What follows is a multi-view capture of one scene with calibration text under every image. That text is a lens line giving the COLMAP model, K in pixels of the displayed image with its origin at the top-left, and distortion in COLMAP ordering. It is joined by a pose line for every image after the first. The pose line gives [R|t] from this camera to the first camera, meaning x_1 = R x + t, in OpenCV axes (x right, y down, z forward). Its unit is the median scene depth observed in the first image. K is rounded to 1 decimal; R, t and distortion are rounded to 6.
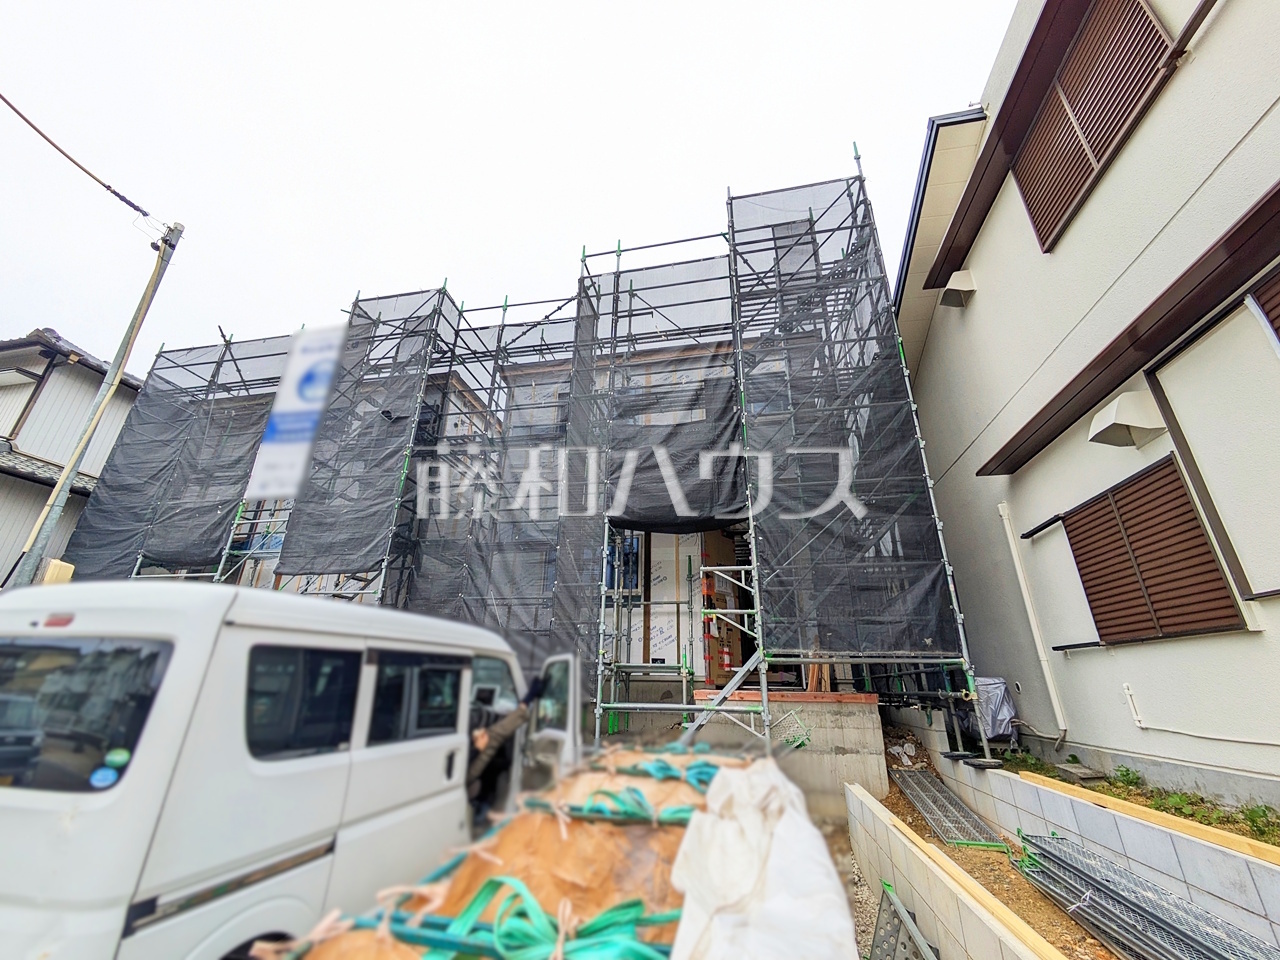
lens RADIAL K [[507.5, 0, 640.0], [0, 507.5, 481.7], [0, 0, 1]] dist [-0.007645, 0.005231]
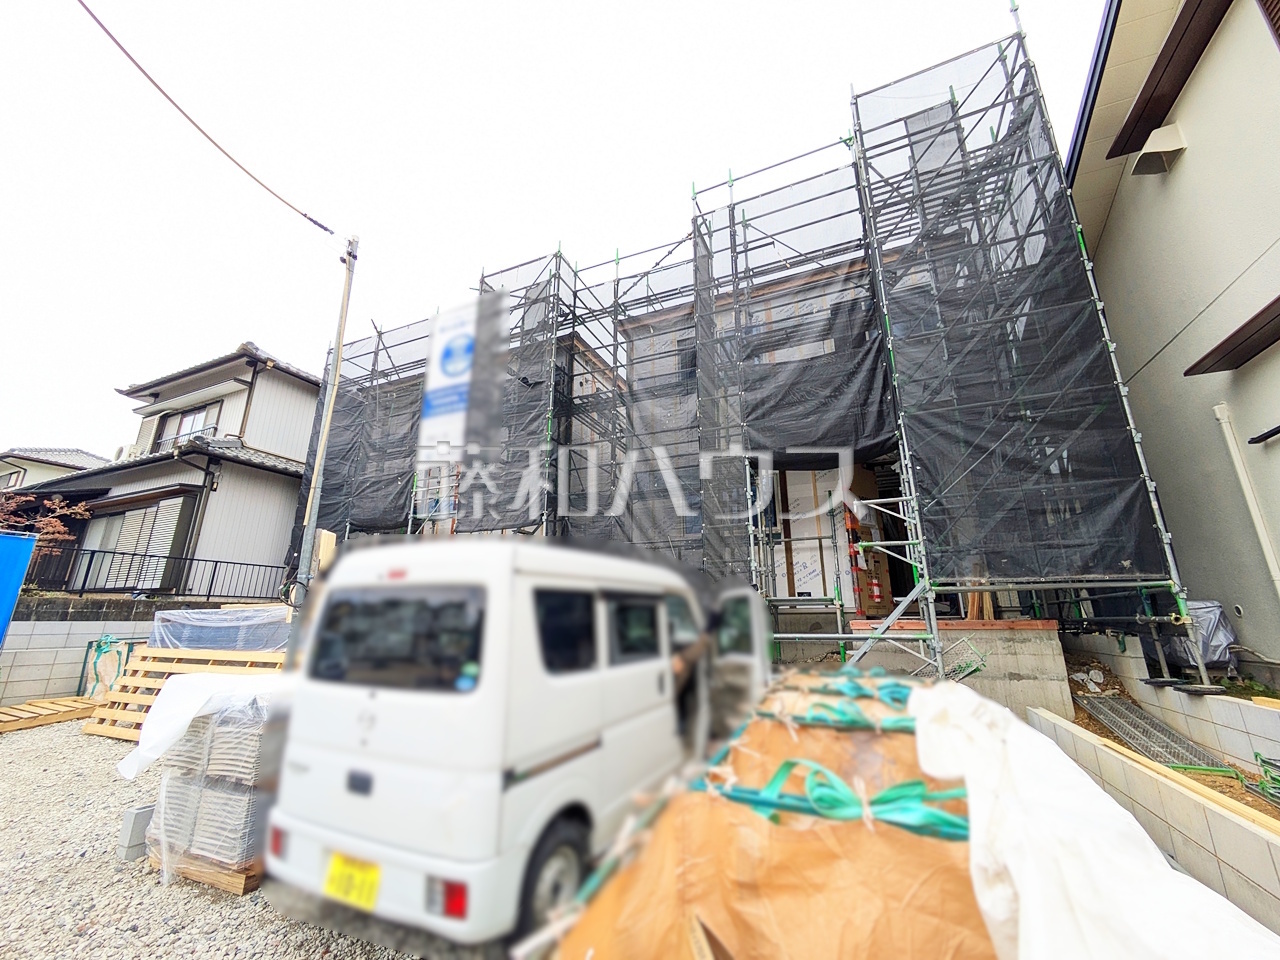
lens RADIAL K [[507.5, 0, 640.0], [0, 507.5, 481.7], [0, 0, 1]] dist [-0.007645, 0.005231]
pose [[0.975983, -0.075215, -0.204452, -0.075355], [0.097800, 0.989893, 0.102695, -0.012010], [0.194661, -0.120223, 0.973475, -0.043304]]
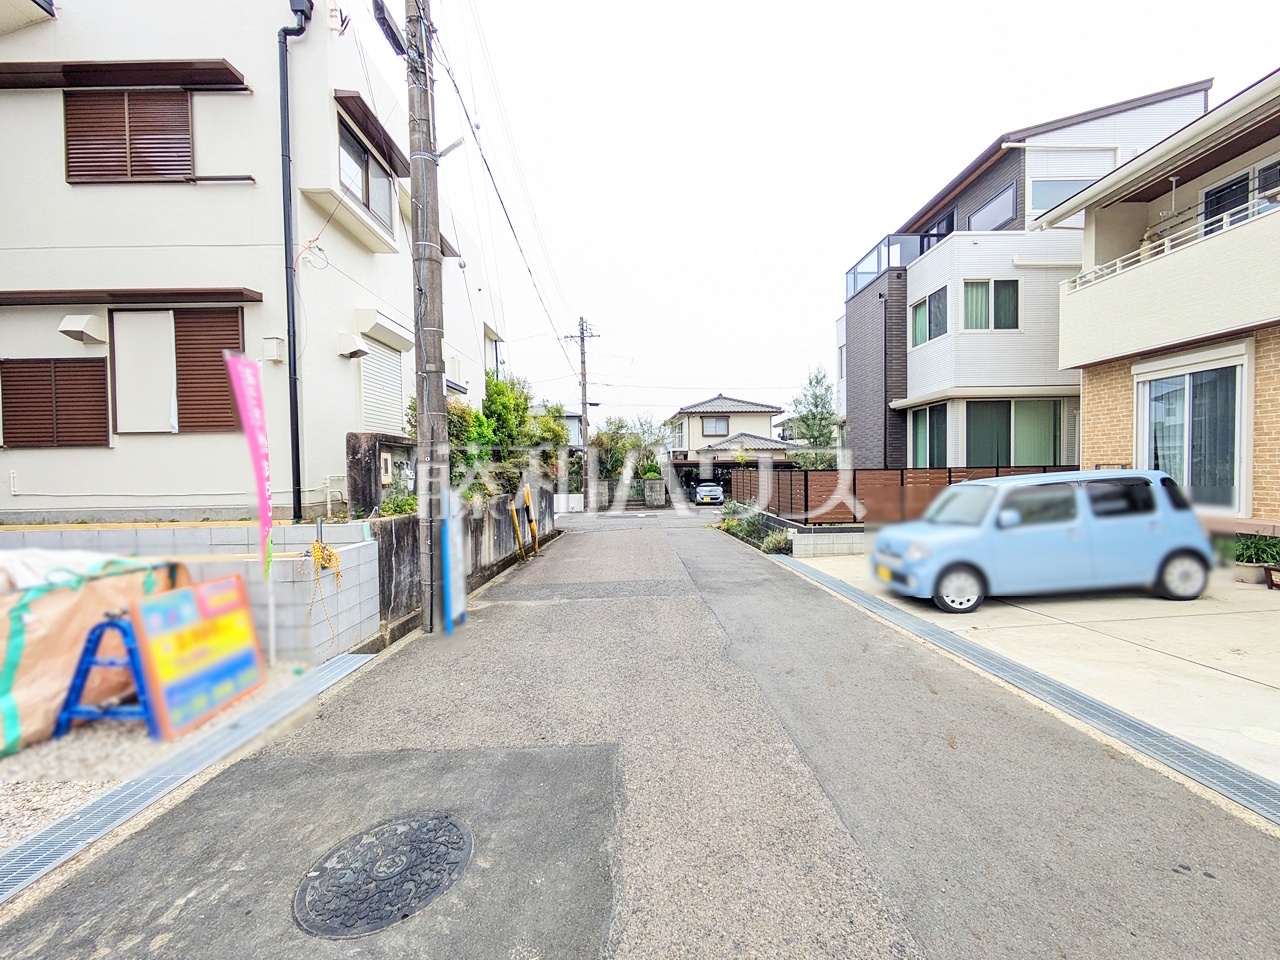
lens RADIAL K [[503.6, 0, 635.9], [0, 503.6, 481.4], [0, 0, 1]] dist [-0.000147, 0.000707]
pose [[-0.199220, -0.030143, 0.979491, -0.677021], [-0.357699, 0.932798, -0.044047, -0.139424], [-0.912339, -0.359138, -0.196614, -0.340535]]
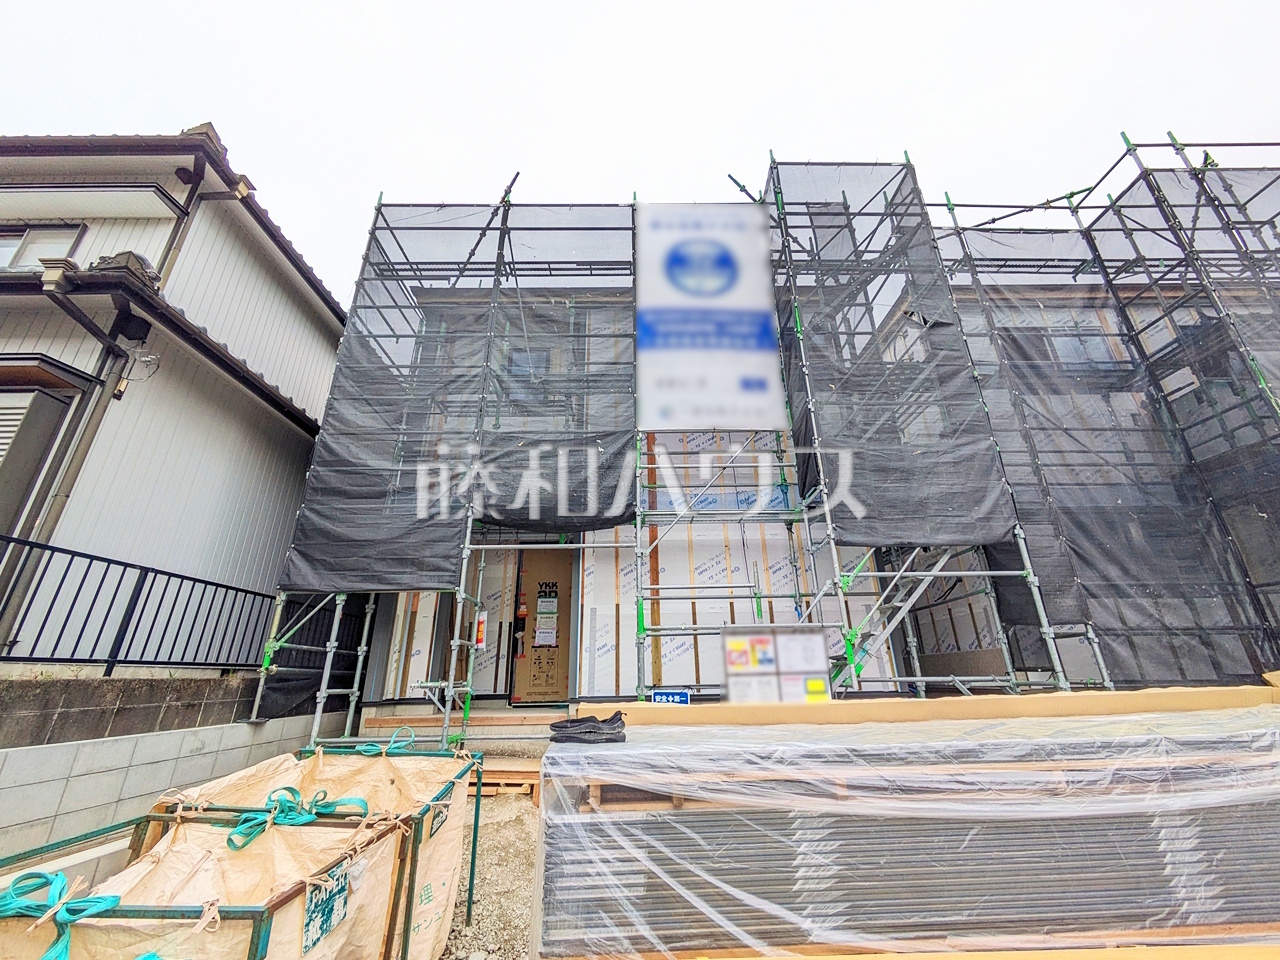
lens RADIAL K [[503.6, 0, 635.9], [0, 503.6, 481.4], [0, 0, 1]] dist [-0.000147, 0.000707]
pose [[0.977146, 0.048605, 0.206937, -1.351916], [-0.051284, 0.998655, 0.007597, 0.138664], [-0.206289, -0.018036, 0.978325, 0.539324]]
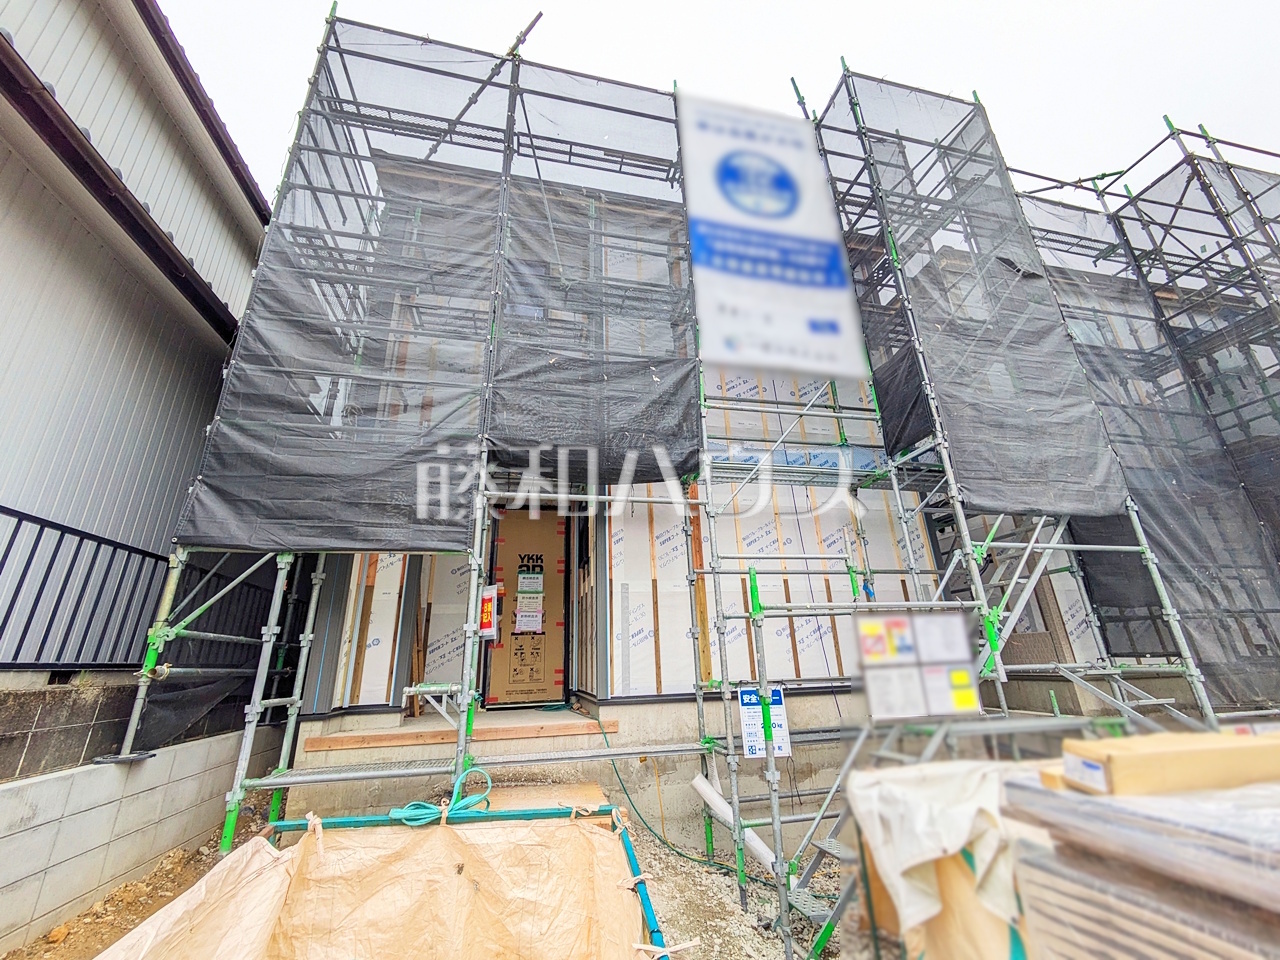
lens RADIAL K [[503.5, 0, 632.7], [0, 503.5, 482.8], [0, 0, 1]] dist [0.000878, 0.000270]
pose [[0.911523, 0.095577, 0.399989, -1.530998], [-0.111187, 0.993672, 0.015942, 0.230118], [-0.395934, -0.059005, 0.916381, 0.811717]]
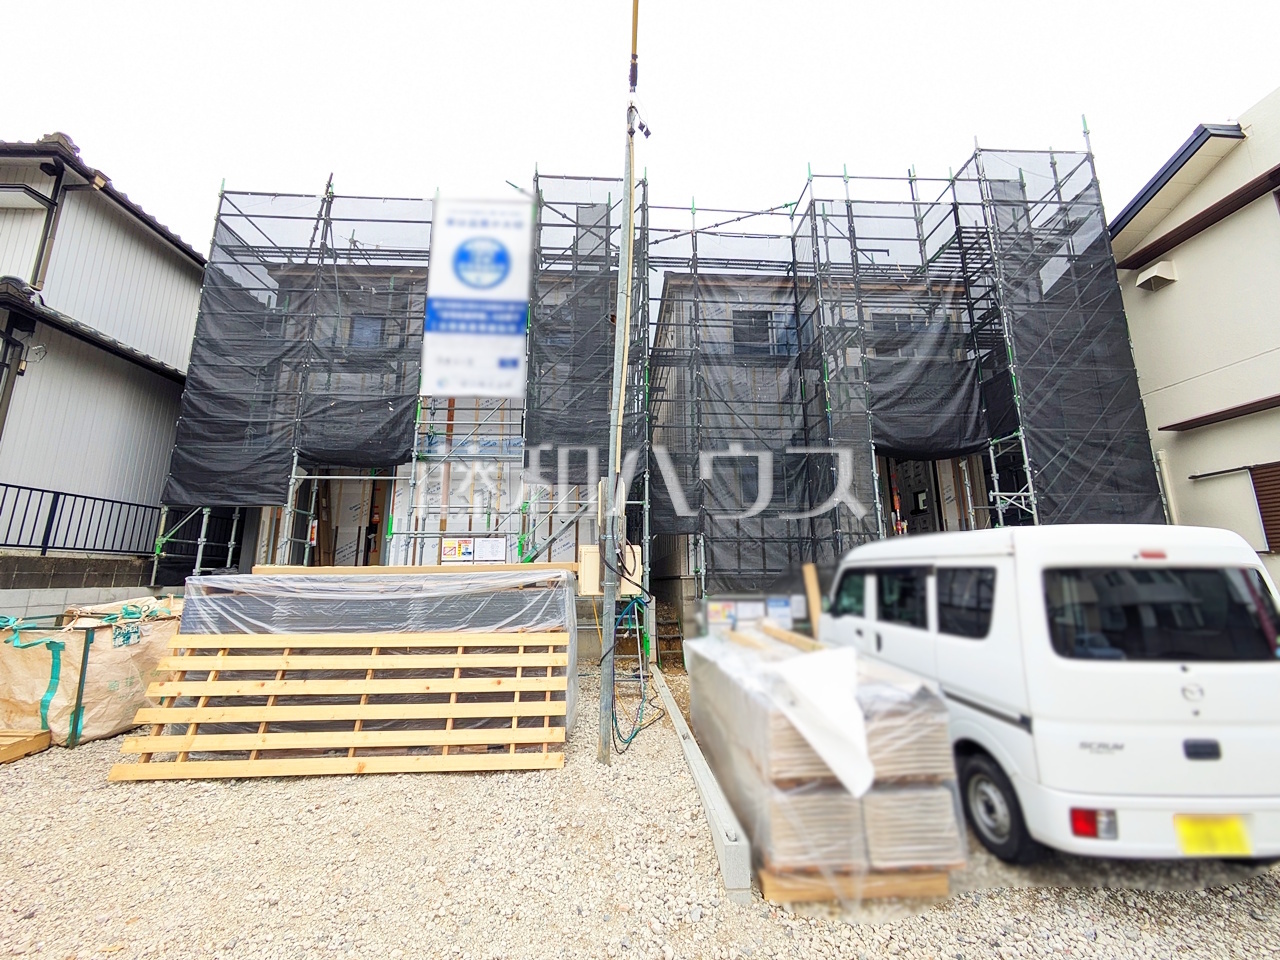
lens RADIAL K [[509.3, 0, 640.4], [0, 509.3, 480.9], [0, 0, 1]] dist [-0.008312, 0.005050]
pose [[0.968442, 0.027864, 0.247678, -0.917331], [-0.076084, 0.979348, 0.187318, -0.025738], [-0.237343, -0.200251, 0.950562, 0.015331]]
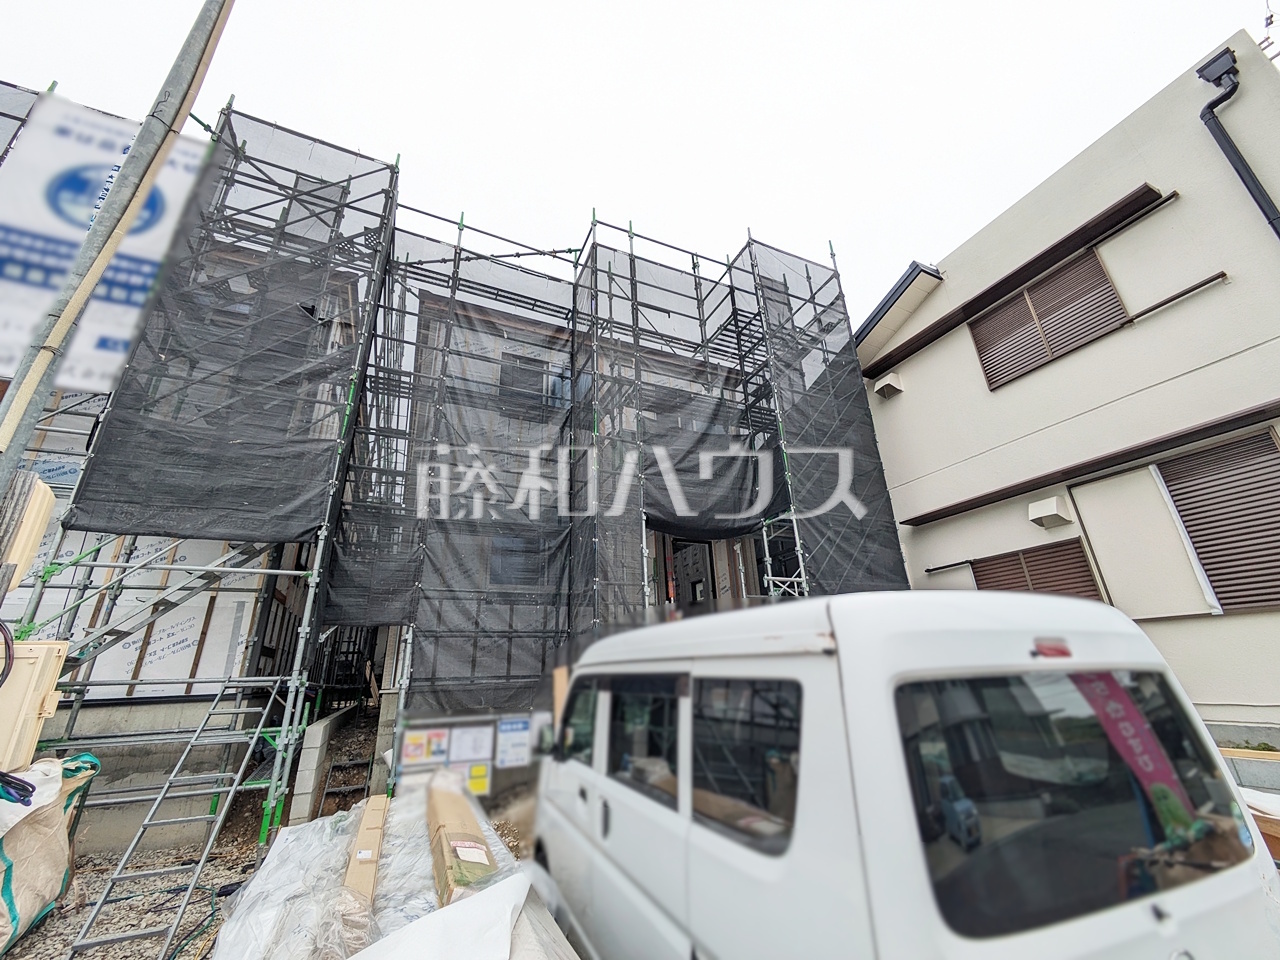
lens RADIAL K [[506.2, 0, 640.0], [0, 506.2, 480.0], [0, 0, 1]] dist [-0.000419, 0.000285]
pose [[0.805807, 0.172678, 0.566443, -0.662554], [-0.178719, 0.982853, -0.045378, 0.055904], [-0.564567, -0.064668, 0.822850, 0.242848]]
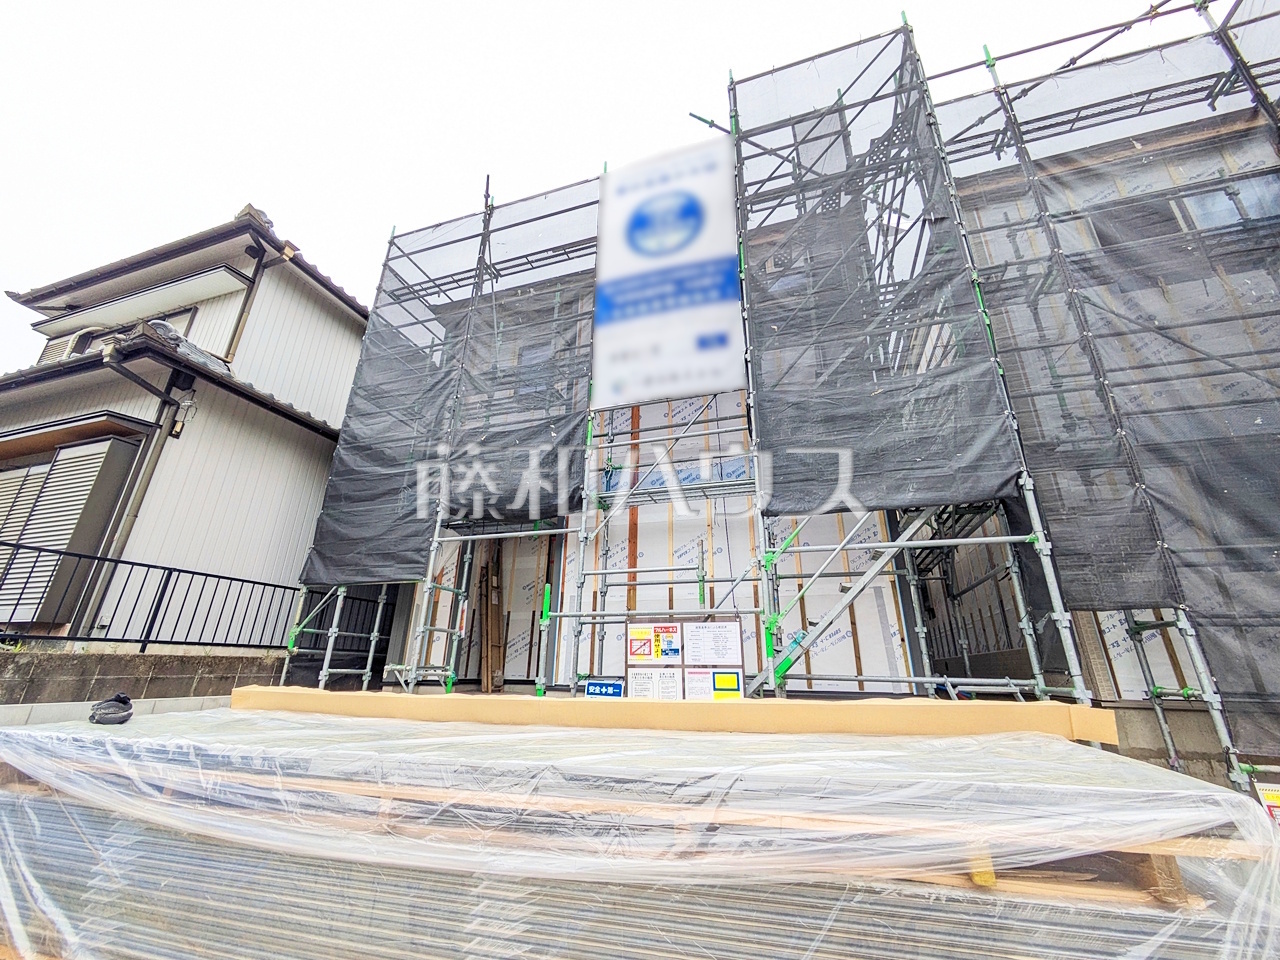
lens RADIAL K [[506.2, 0, 640.0], [0, 506.2, 480.0], [0, 0, 1]] dist [-0.000419, 0.000285]
pose [[0.992981, -0.042131, -0.110516, -0.969504], [0.045125, 0.998675, 0.024732, 0.157038], [0.109327, -0.029545, 0.993567, 0.568258]]
